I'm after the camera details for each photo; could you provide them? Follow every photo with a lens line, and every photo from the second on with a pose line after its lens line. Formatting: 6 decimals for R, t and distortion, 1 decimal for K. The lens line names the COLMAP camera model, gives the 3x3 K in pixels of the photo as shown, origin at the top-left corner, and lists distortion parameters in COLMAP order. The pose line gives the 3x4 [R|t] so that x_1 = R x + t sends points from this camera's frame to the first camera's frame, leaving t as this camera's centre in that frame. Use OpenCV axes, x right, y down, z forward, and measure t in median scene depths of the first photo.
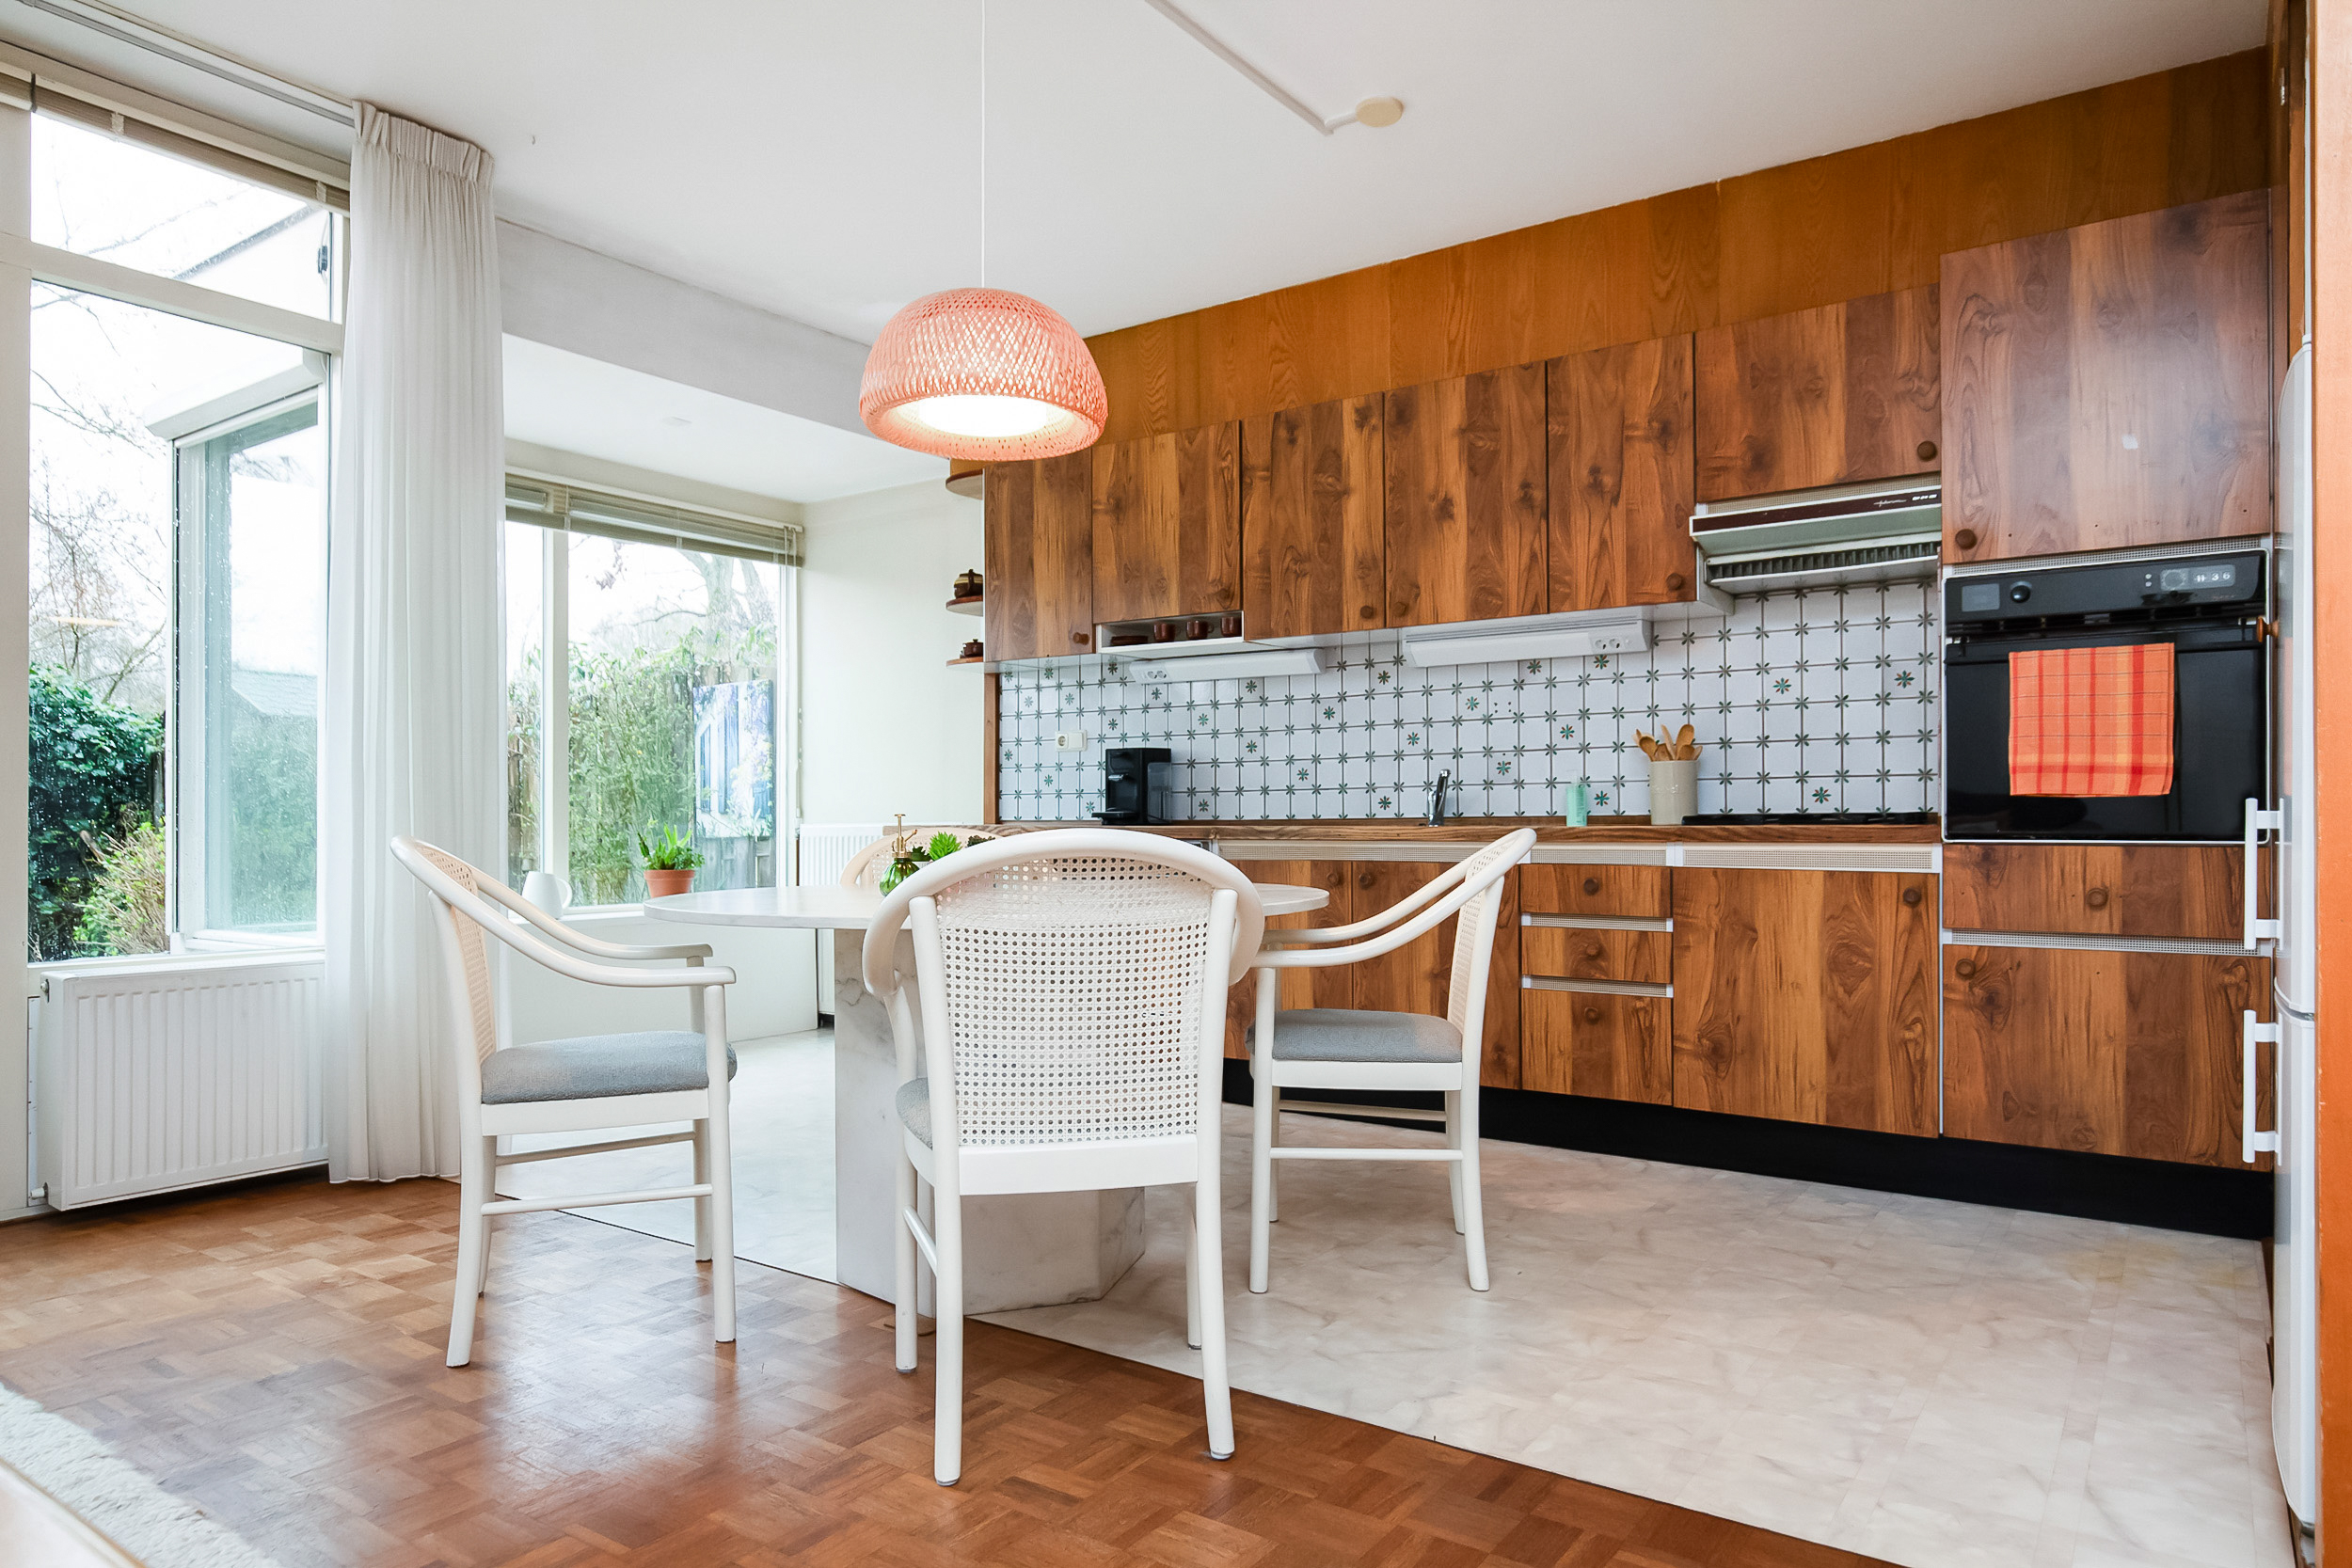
lens RADIAL K [[1459.2, 0, 1178.0], [0, 1459.2, 821.0], [0, 0, 1]] dist [-0.017279, 0.006389]
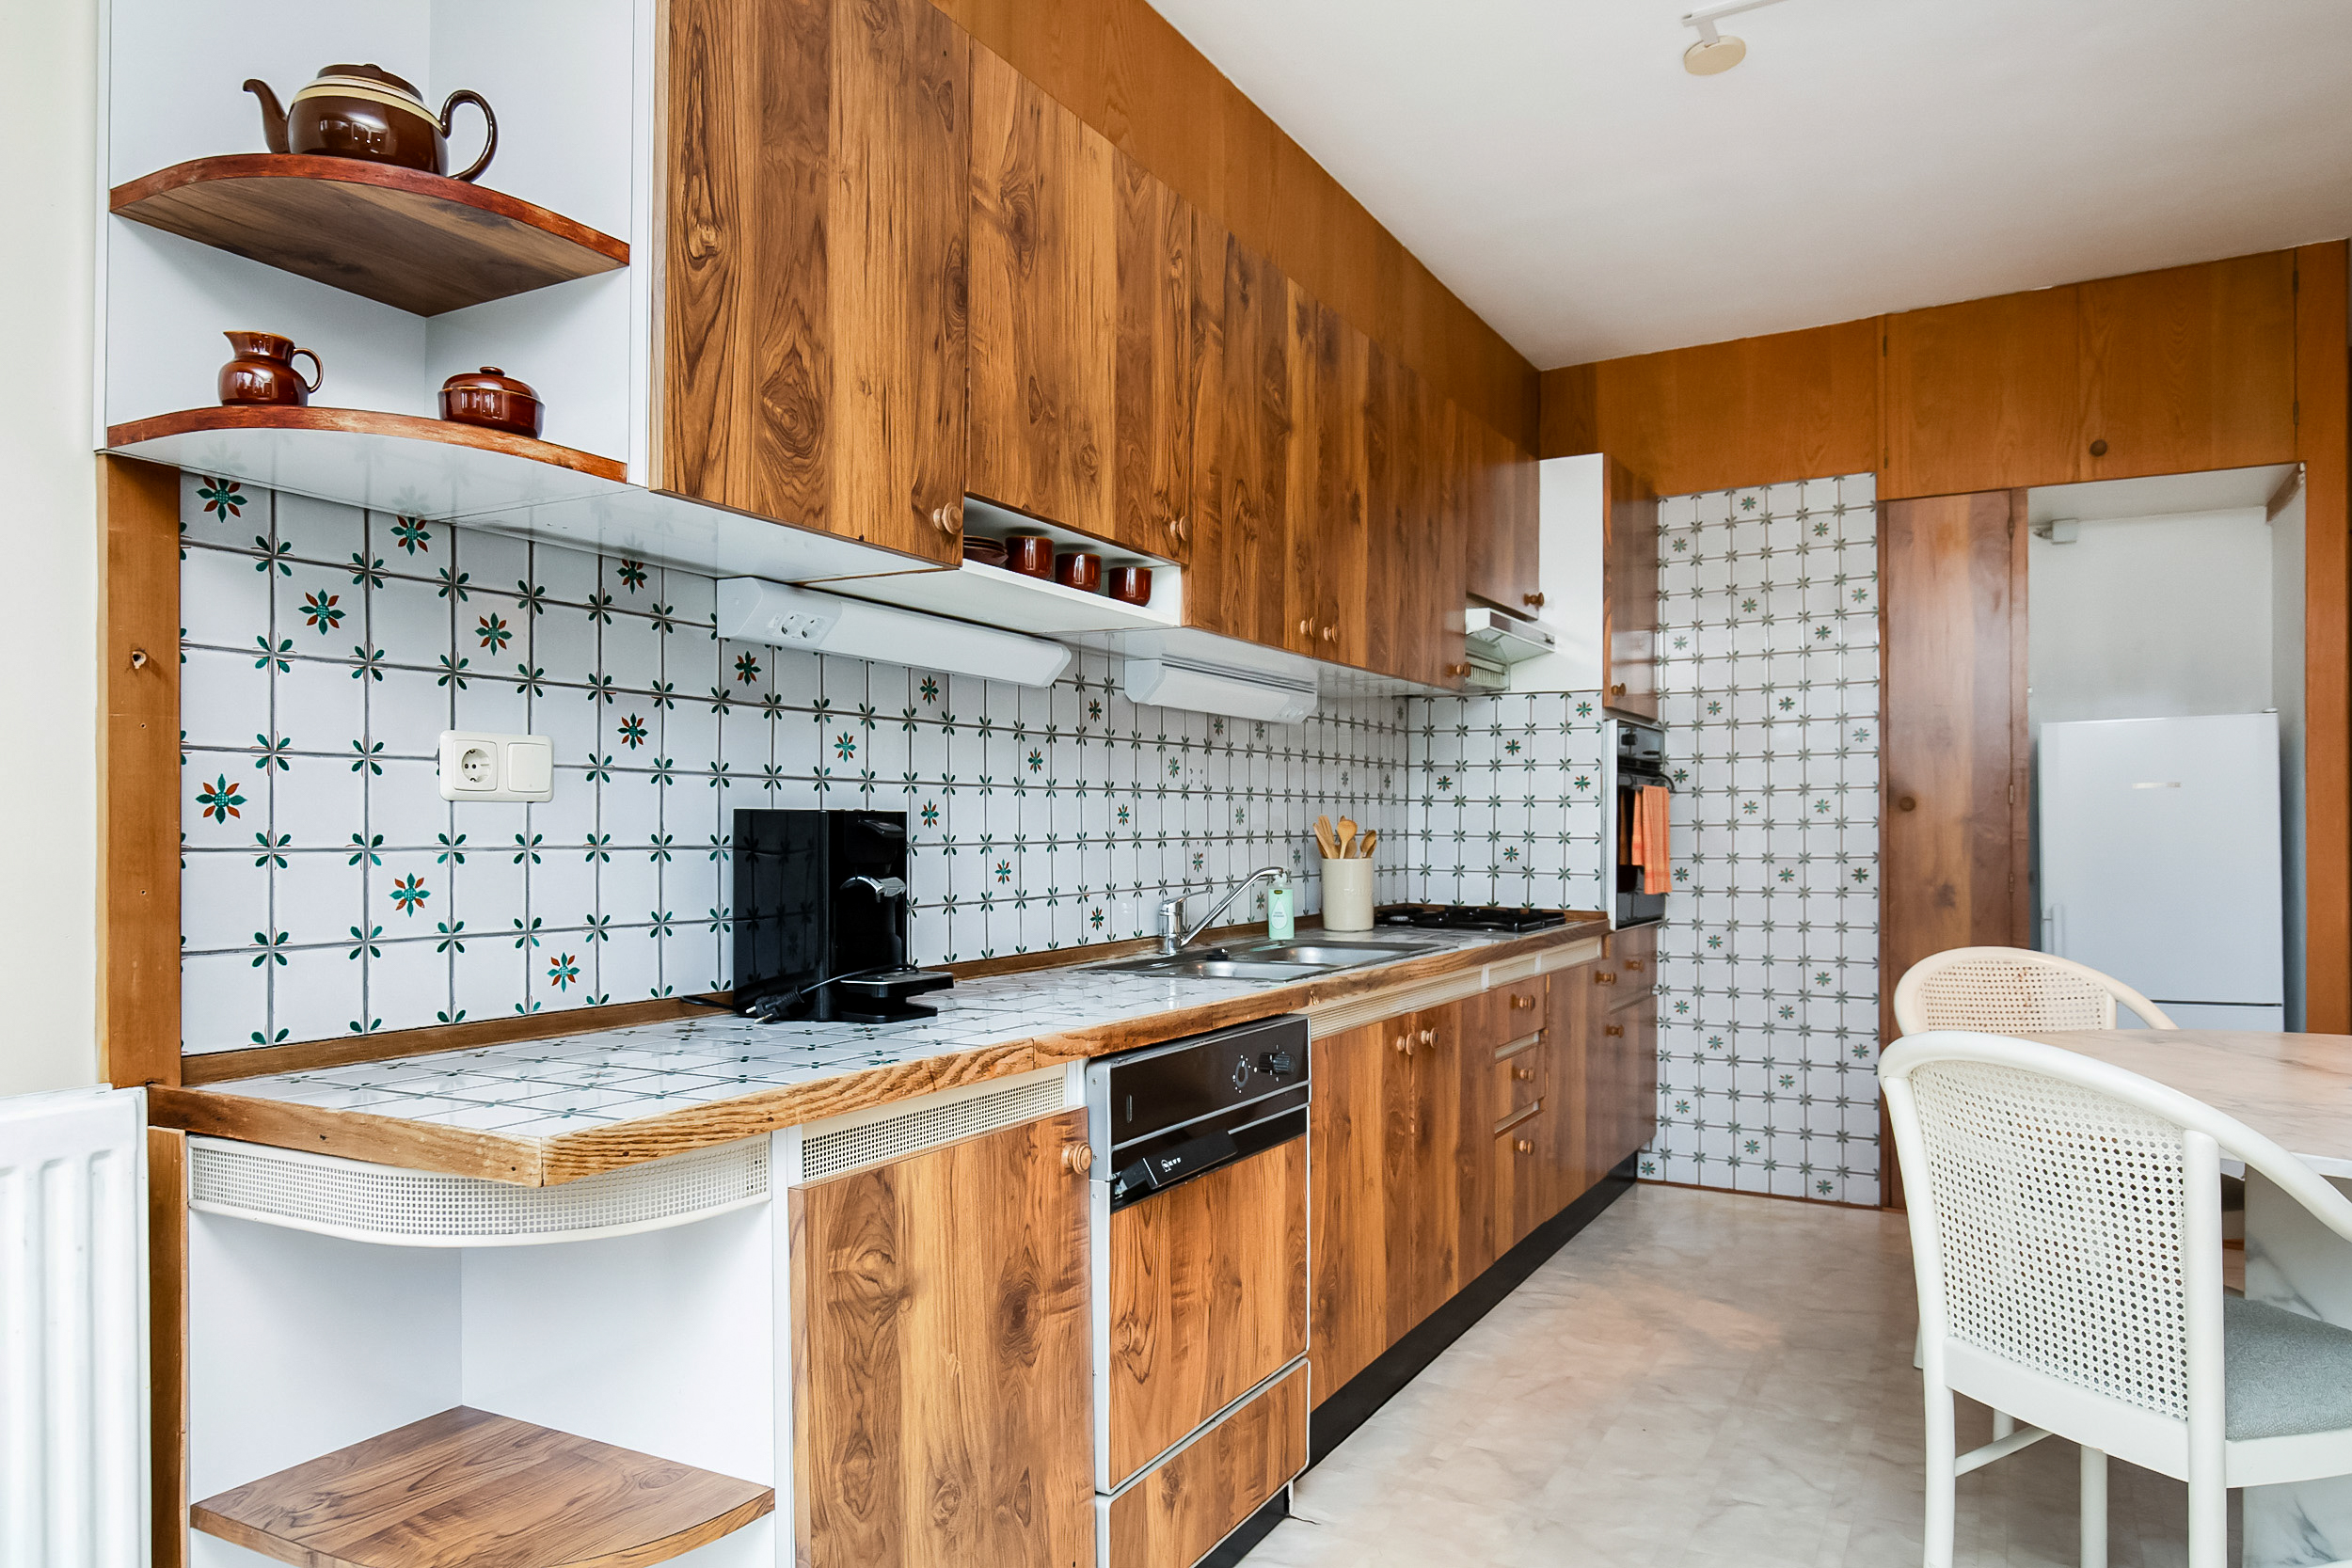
lens RADIAL K [[1459.2, 0, 1118.4], [0, 1459.2, 835.7], [0, 0, 1]] dist [-0.017279, 0.006389]
pose [[-0.070718, 0.002487, 0.997493, -0.494685], [0.003983, 0.999990, -0.002211, -0.047986], [-0.997488, 0.003817, -0.070727, 1.098371]]
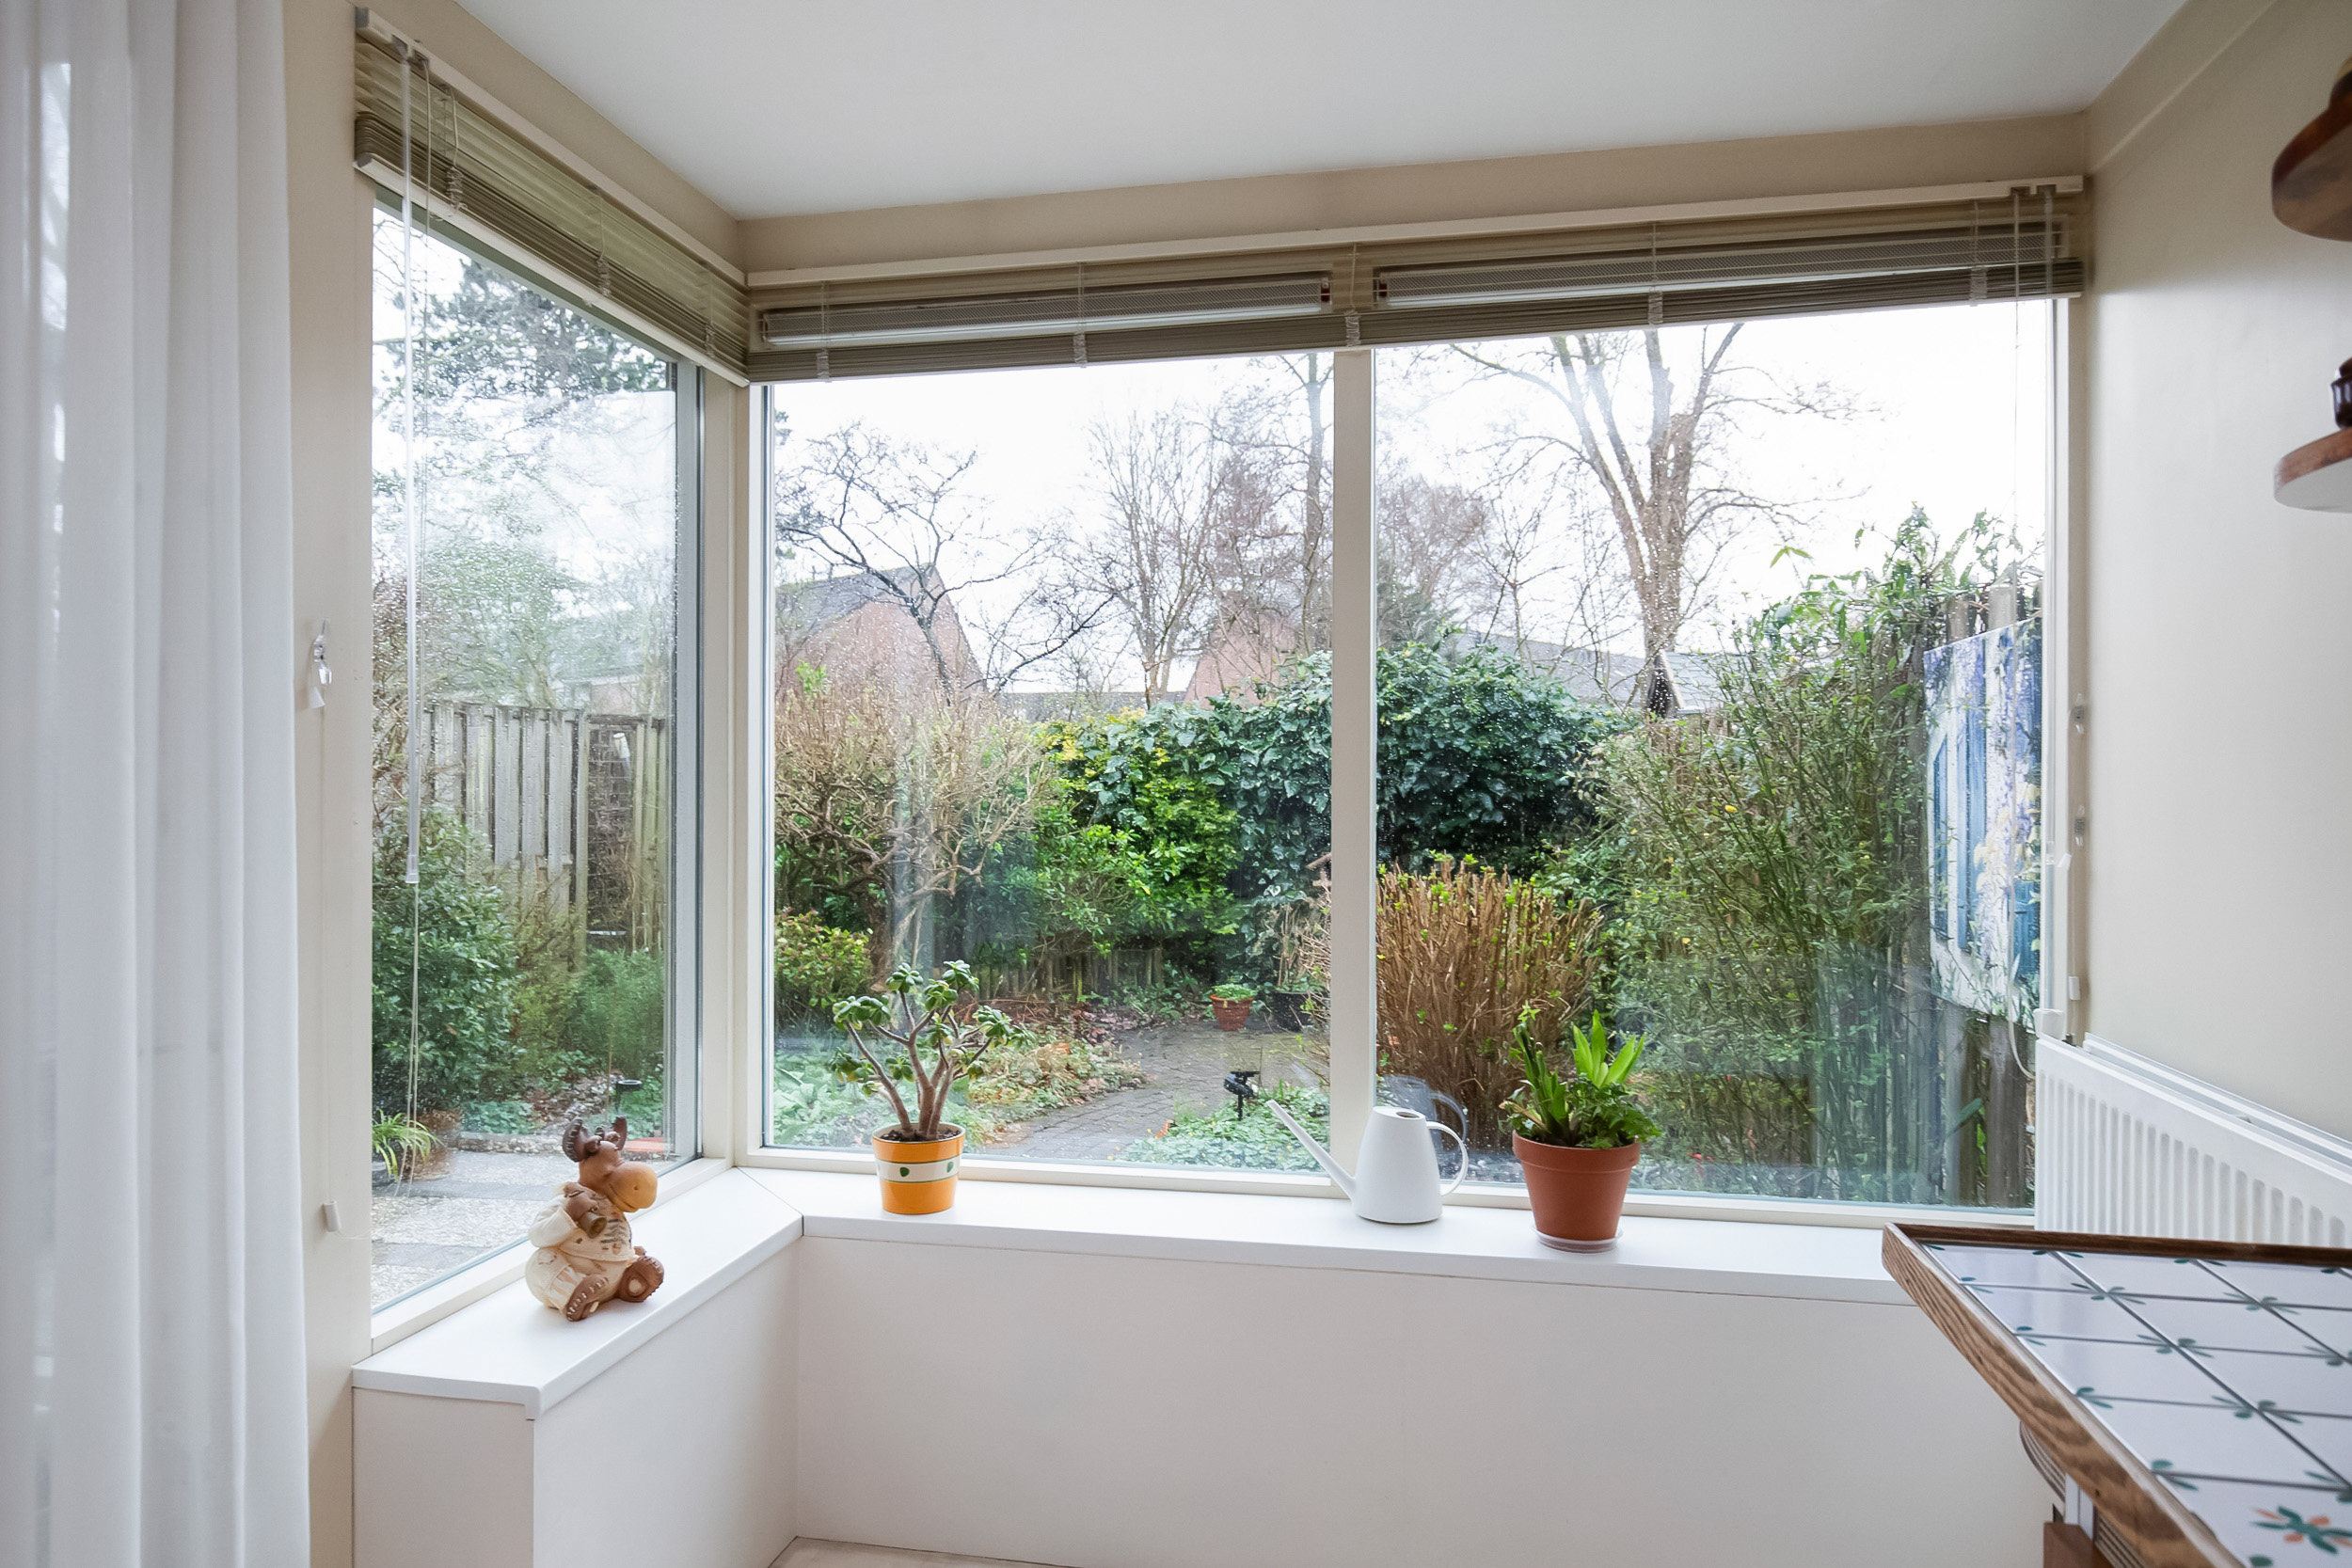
lens RADIAL K [[1459.2, 0, 1160.0], [0, 1459.2, 778.1], [0, 0, 1]] dist [-0.017279, 0.006389]
pose [[0.404890, -0.001604, -0.914364, -0.042335], [0.000973, 0.999999, -0.001323, -0.081269], [0.914365, -0.000354, 0.404891, 0.945650]]
